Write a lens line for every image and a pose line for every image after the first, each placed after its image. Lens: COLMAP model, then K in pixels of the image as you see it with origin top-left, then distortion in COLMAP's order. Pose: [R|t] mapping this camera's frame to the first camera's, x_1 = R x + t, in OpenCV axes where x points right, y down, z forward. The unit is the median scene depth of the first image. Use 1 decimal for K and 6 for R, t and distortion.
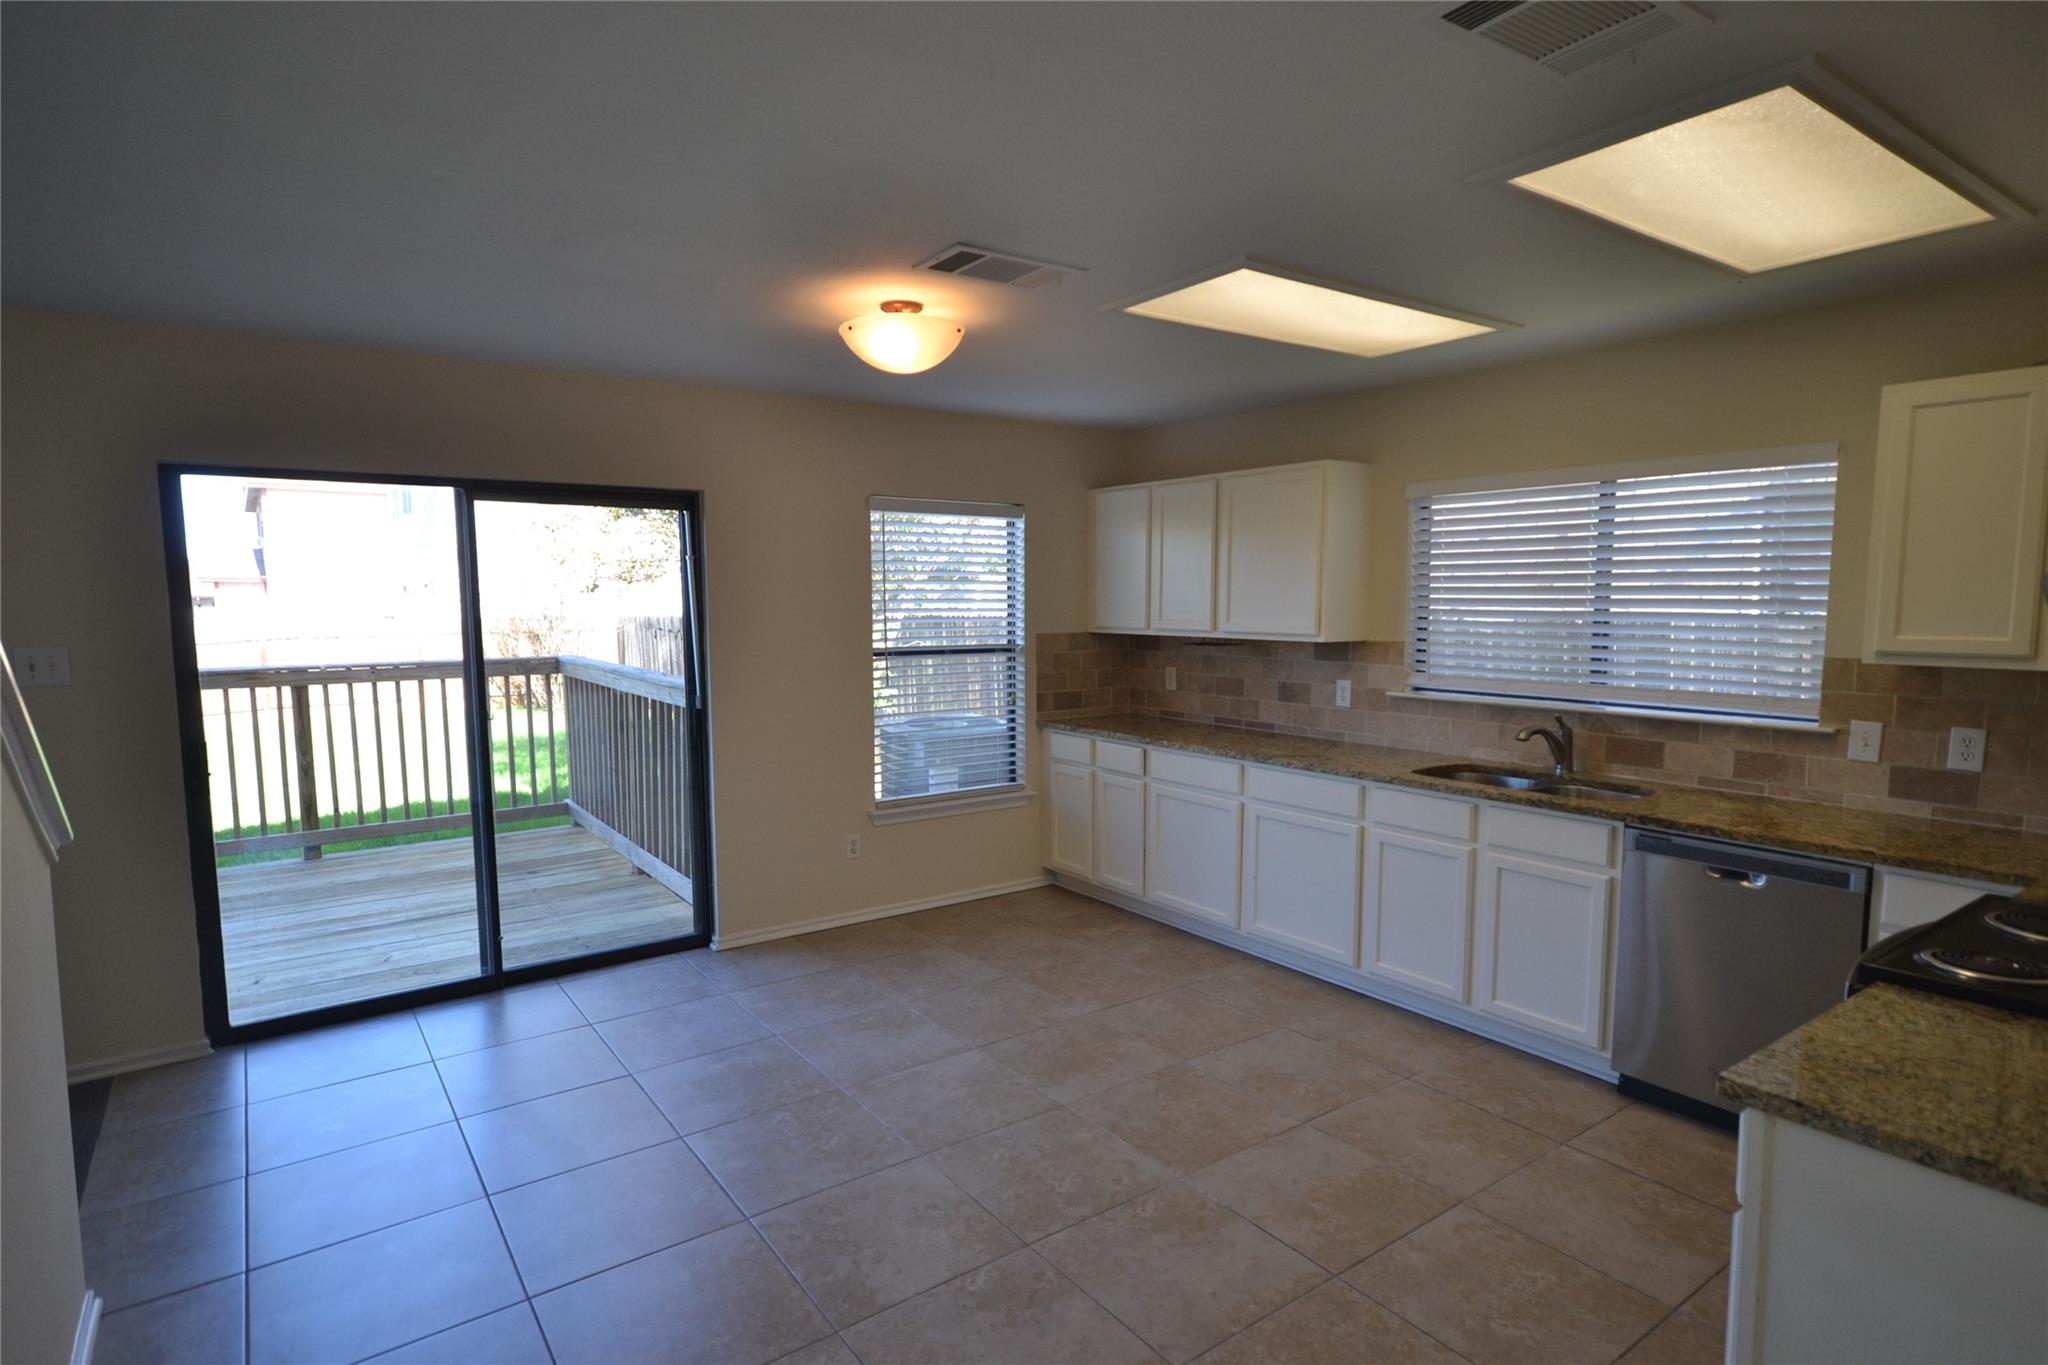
lens RADIAL K [[1098.8, 0, 1078.0], [0, 1098.8, 684.7], [0, 0, 1]] dist [-0.000648, -0.000532]
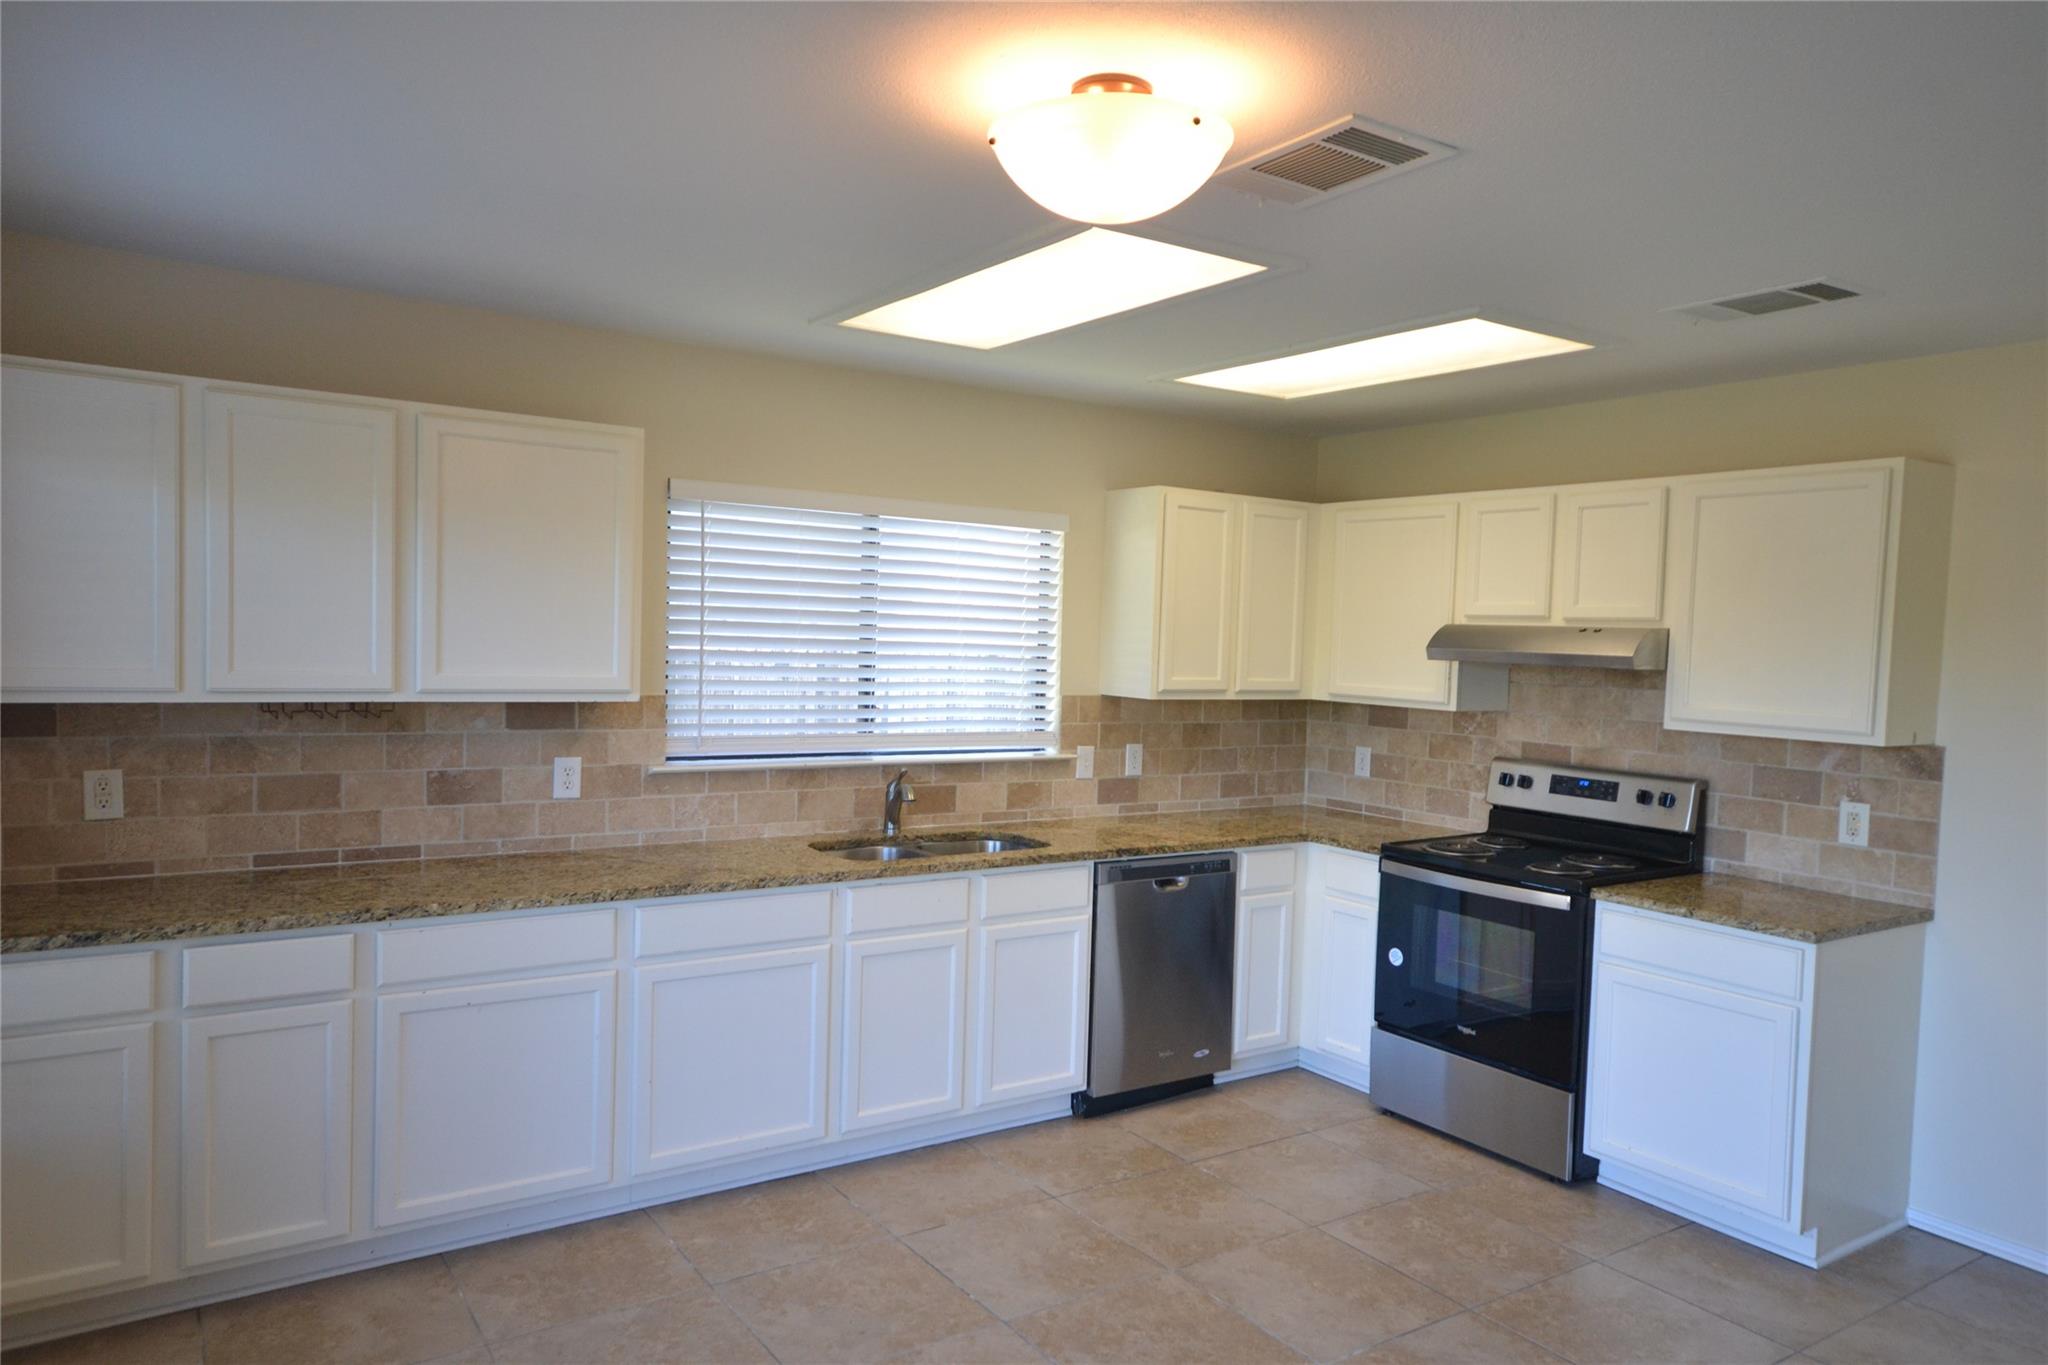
lens RADIAL K [[1321.1, 0, 1024.0], [0, 1321.1, 682.5], [0, 0, 1]] dist [0.003438, 0.004949]
pose [[0.057484, -0.031612, 0.997846, -0.585321], [0.049828, 0.998344, 0.028757, -0.064134], [-0.997102, 0.048067, 0.058964, 0.752178]]
